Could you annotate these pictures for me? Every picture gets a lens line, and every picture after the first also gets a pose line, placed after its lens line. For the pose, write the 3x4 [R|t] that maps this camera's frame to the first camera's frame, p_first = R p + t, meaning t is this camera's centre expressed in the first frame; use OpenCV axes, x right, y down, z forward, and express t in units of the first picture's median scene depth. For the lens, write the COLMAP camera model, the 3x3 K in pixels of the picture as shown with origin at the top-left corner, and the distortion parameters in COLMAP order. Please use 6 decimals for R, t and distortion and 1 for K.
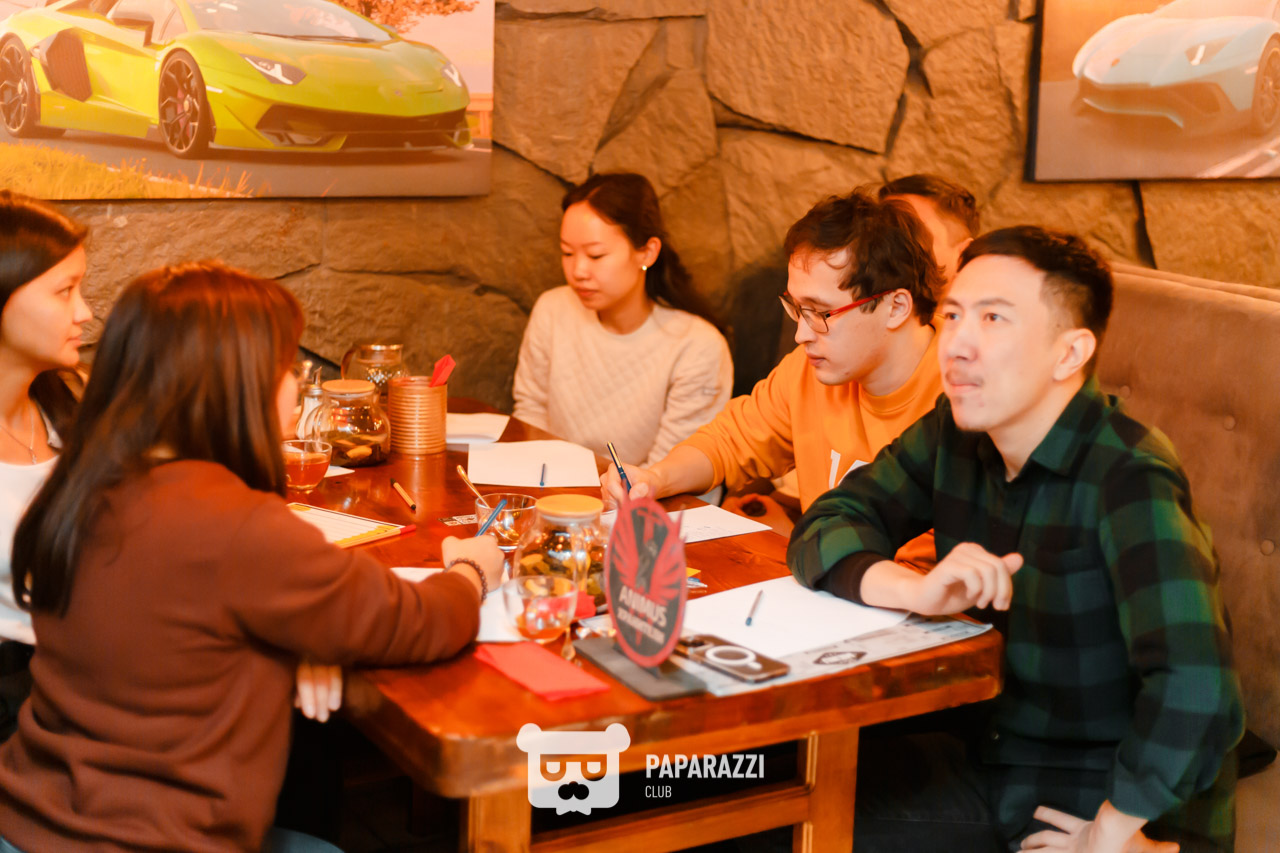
lens RADIAL K [[1851.4, 0, 640.0], [0, 1851.4, 426.5], [0, 0, 1]] dist [-0.018739, 0.147424]
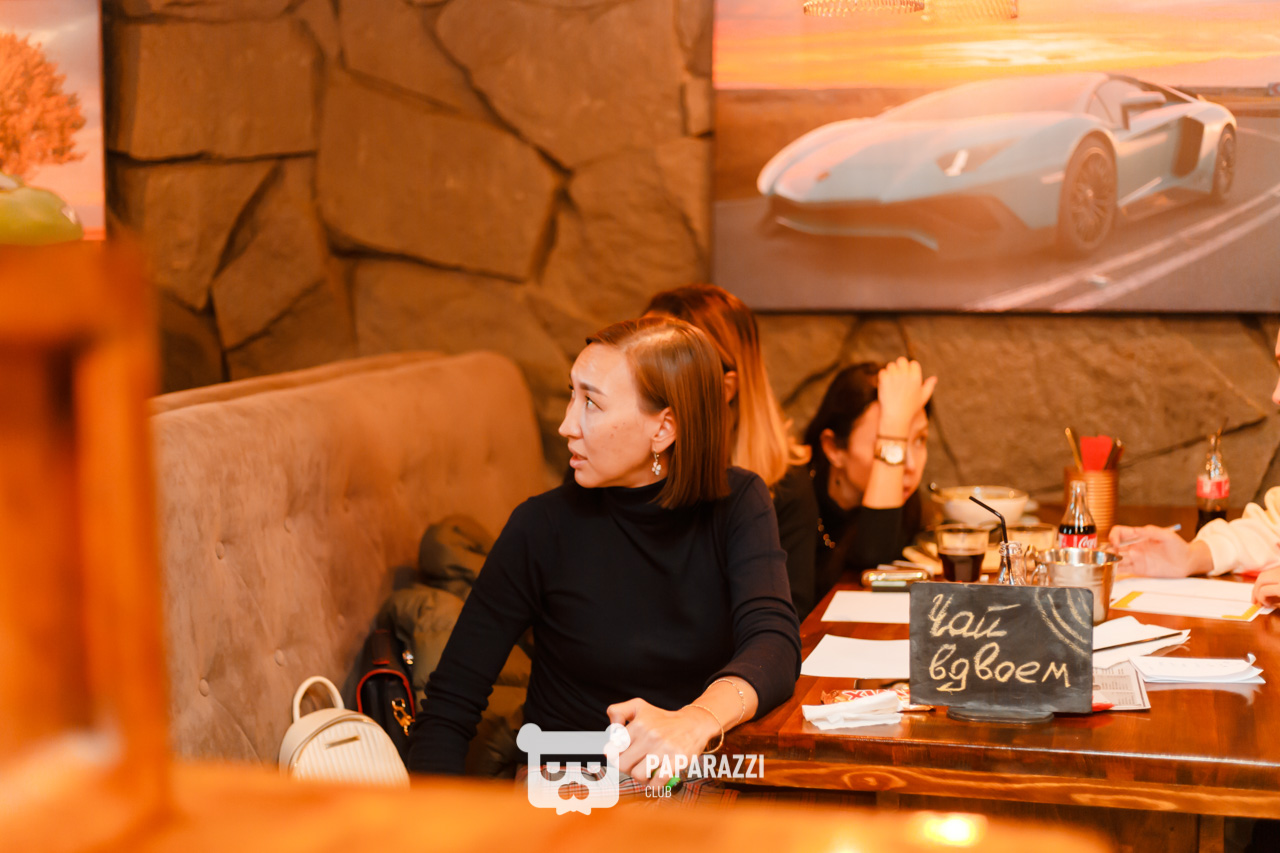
lens RADIAL K [[1856.5, 0, 636.3], [0, 1856.5, 430.8], [0, 0, 1]] dist [0.013035, -0.011402]
pose [[0.706025, 0.036329, -0.707254, 0.932795], [-0.116325, 0.991068, -0.065215, -0.012745], [0.698568, 0.128315, 0.703945, 0.388695]]
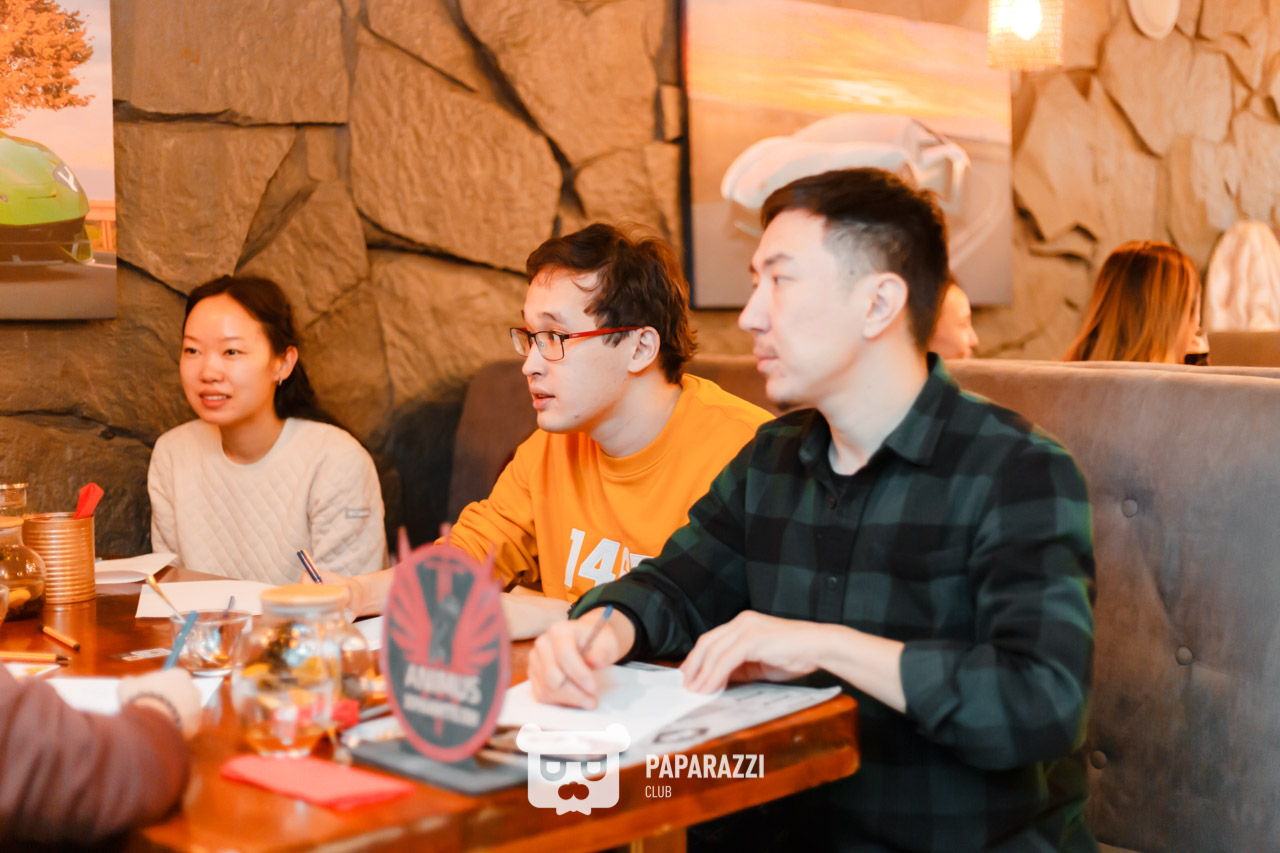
lens RADIAL K [[1856.5, 0, 636.3], [0, 1856.5, 430.8], [0, 0, 1]] dist [0.013035, -0.011402]
pose [[0.968646, -0.055656, 0.242131, -0.055736], [0.088436, 0.987992, -0.126689, 0.053157], [-0.232173, 0.144130, 0.961937, 0.115959]]
